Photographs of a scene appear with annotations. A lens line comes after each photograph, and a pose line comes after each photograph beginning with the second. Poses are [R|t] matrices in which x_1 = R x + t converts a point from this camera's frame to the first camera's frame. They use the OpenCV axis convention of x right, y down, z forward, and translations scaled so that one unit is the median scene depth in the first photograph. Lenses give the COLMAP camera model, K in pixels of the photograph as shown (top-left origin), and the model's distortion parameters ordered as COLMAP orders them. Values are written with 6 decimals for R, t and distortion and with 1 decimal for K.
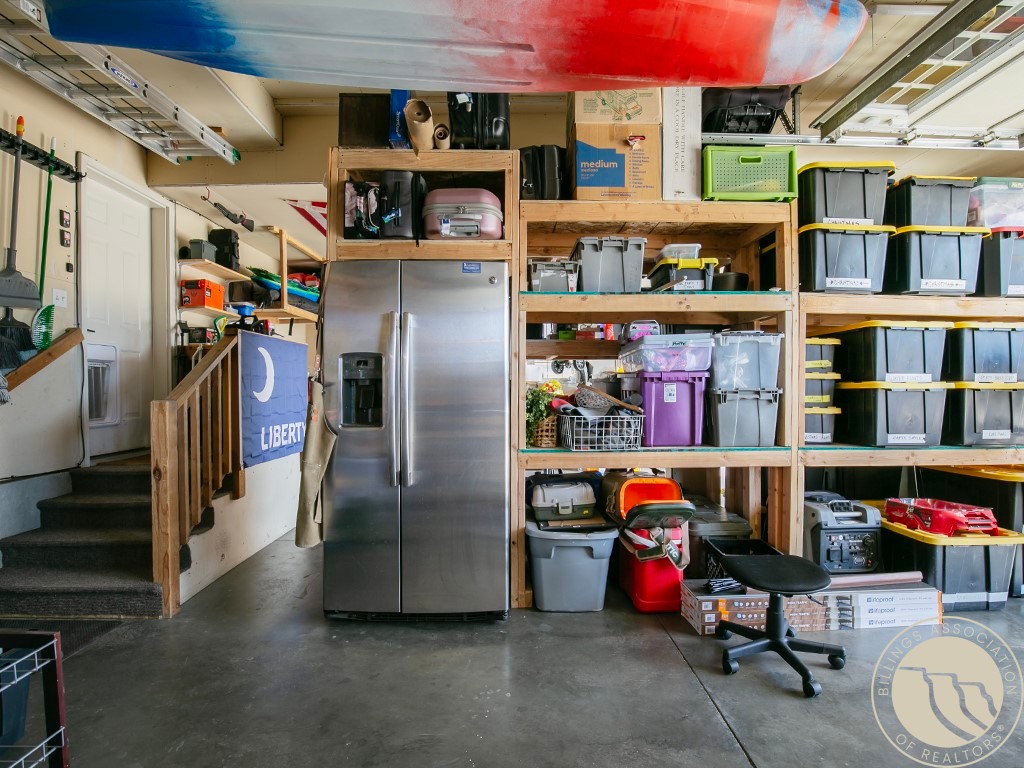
lens RADIAL K [[526.2, 0, 516.4], [0, 526.2, 384.2], [0, 0, 1]] dist [-0.028659, 0.002849]
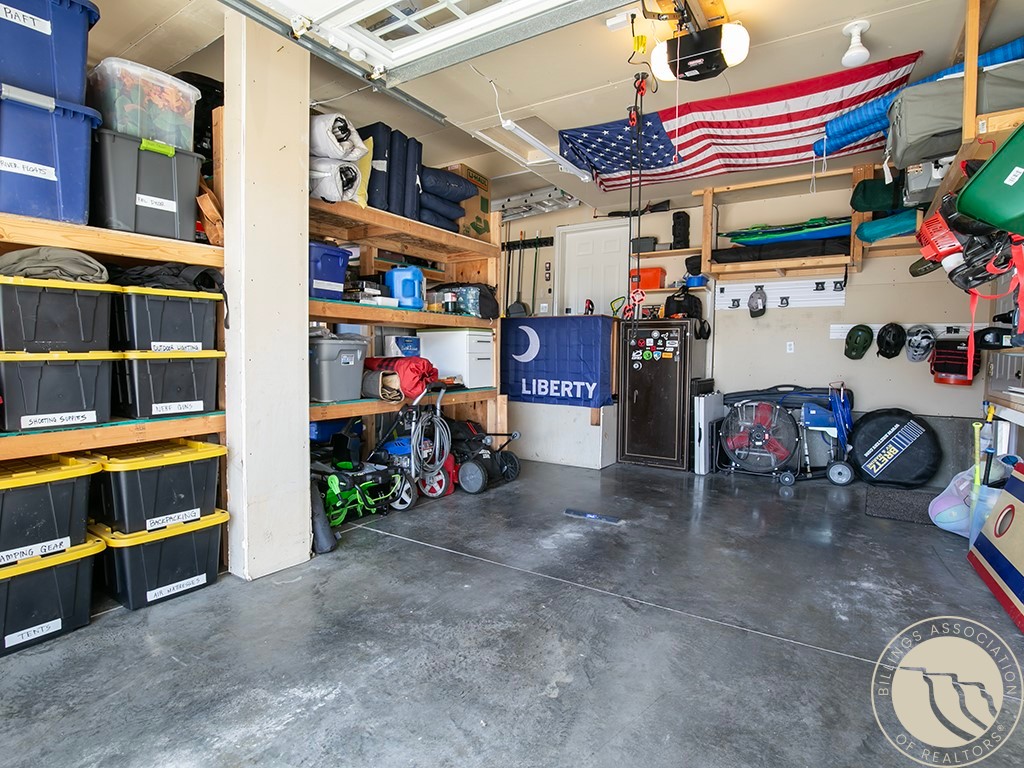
lens RADIAL K [[526.2, 0, 516.4], [0, 526.2, 384.2], [0, 0, 1]] dist [-0.028659, 0.002849]
pose [[-0.541078, 0.065762, -0.838398, 0.910665], [0.006247, 0.997225, 0.074188, -0.019534], [0.840950, 0.034903, -0.539987, 1.992689]]
